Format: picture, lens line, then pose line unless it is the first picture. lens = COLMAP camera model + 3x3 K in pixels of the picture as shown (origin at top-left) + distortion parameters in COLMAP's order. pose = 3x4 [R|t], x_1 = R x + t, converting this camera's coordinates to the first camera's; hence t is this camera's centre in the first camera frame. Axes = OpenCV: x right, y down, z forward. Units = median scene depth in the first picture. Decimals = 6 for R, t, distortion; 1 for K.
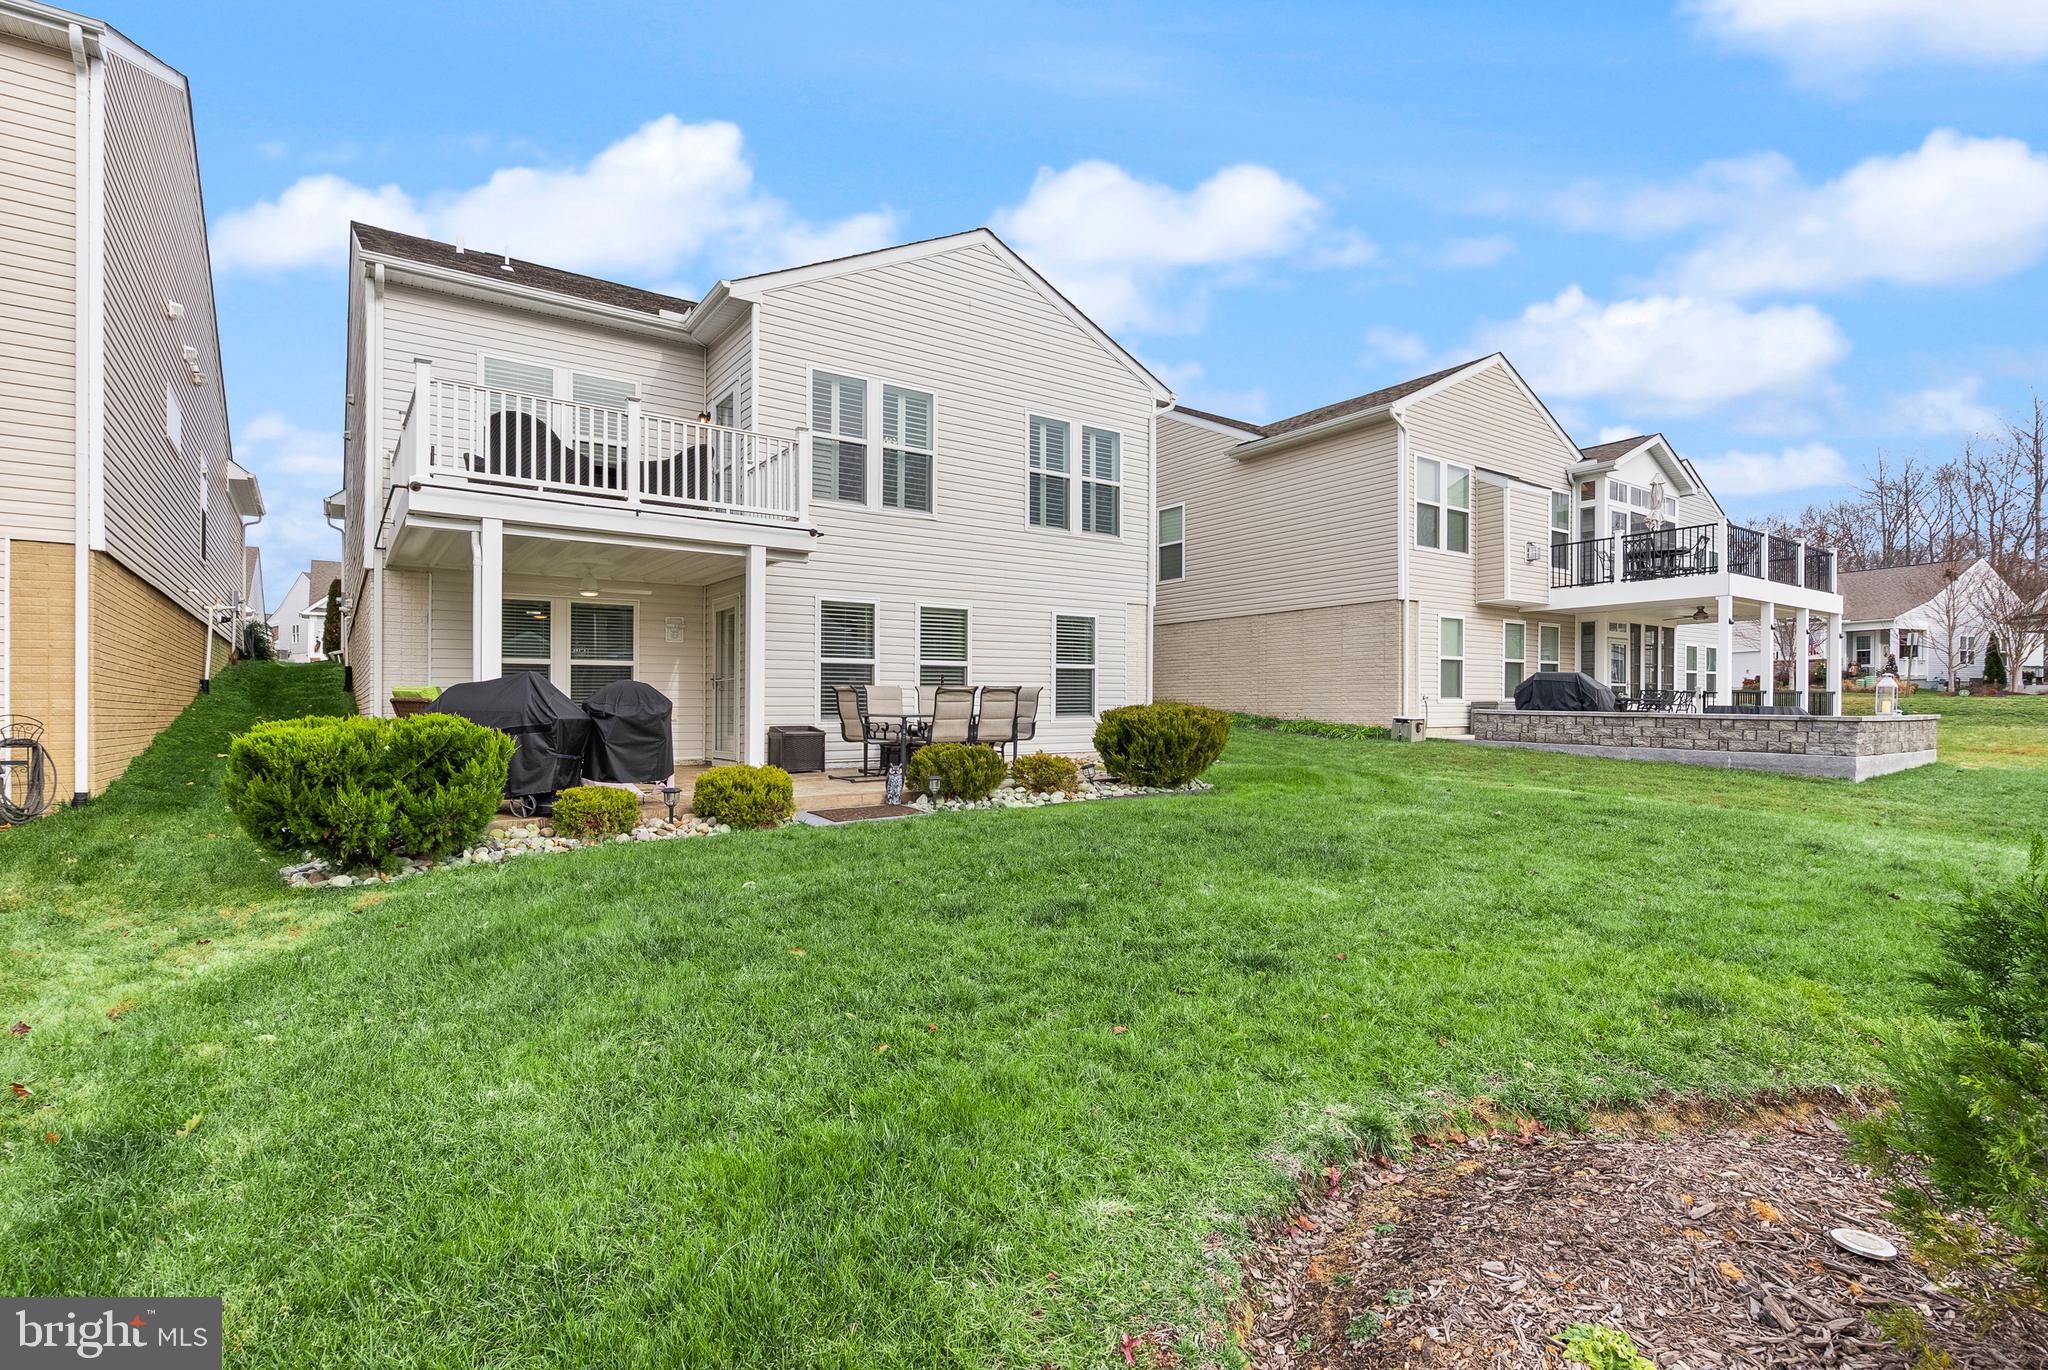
lens RADIAL K [[960.5, 0, 1028.1], [0, 960.5, 703.2], [0, 0, 1]] dist [-0.005013, 0.000900]
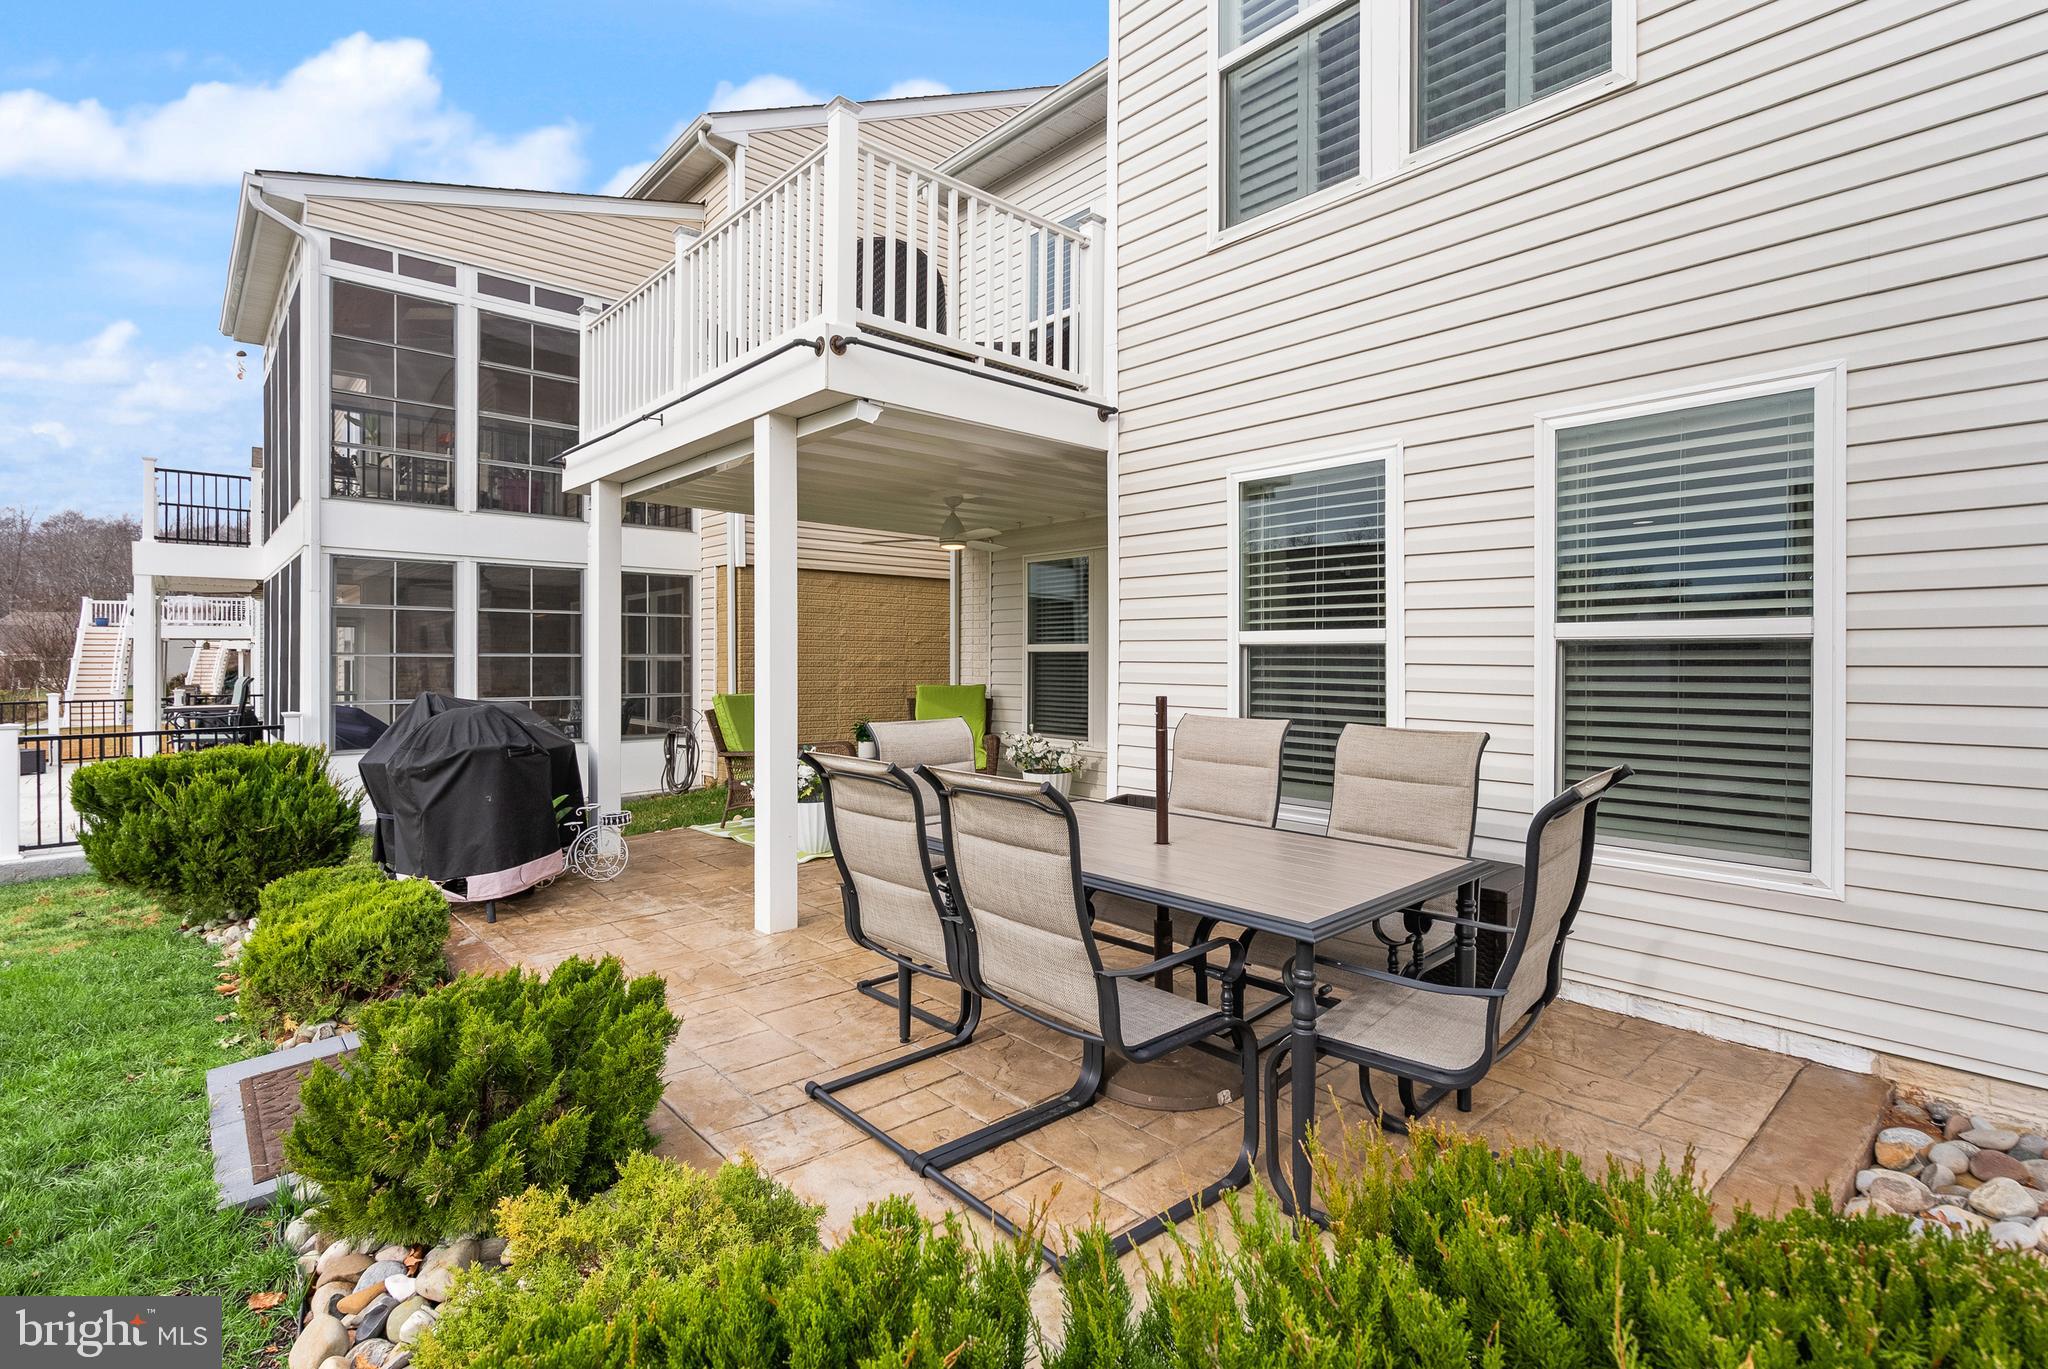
lens RADIAL K [[960.5, 0, 1005.6], [0, 960.5, 648.7], [0, 0, 1]] dist [-0.005013, 0.000900]
pose [[0.092533, -0.004318, -0.995700, 0.151524], [0.000822, 0.999991, -0.004261, -0.037460], [0.995709, -0.000425, 0.092536, 0.830195]]
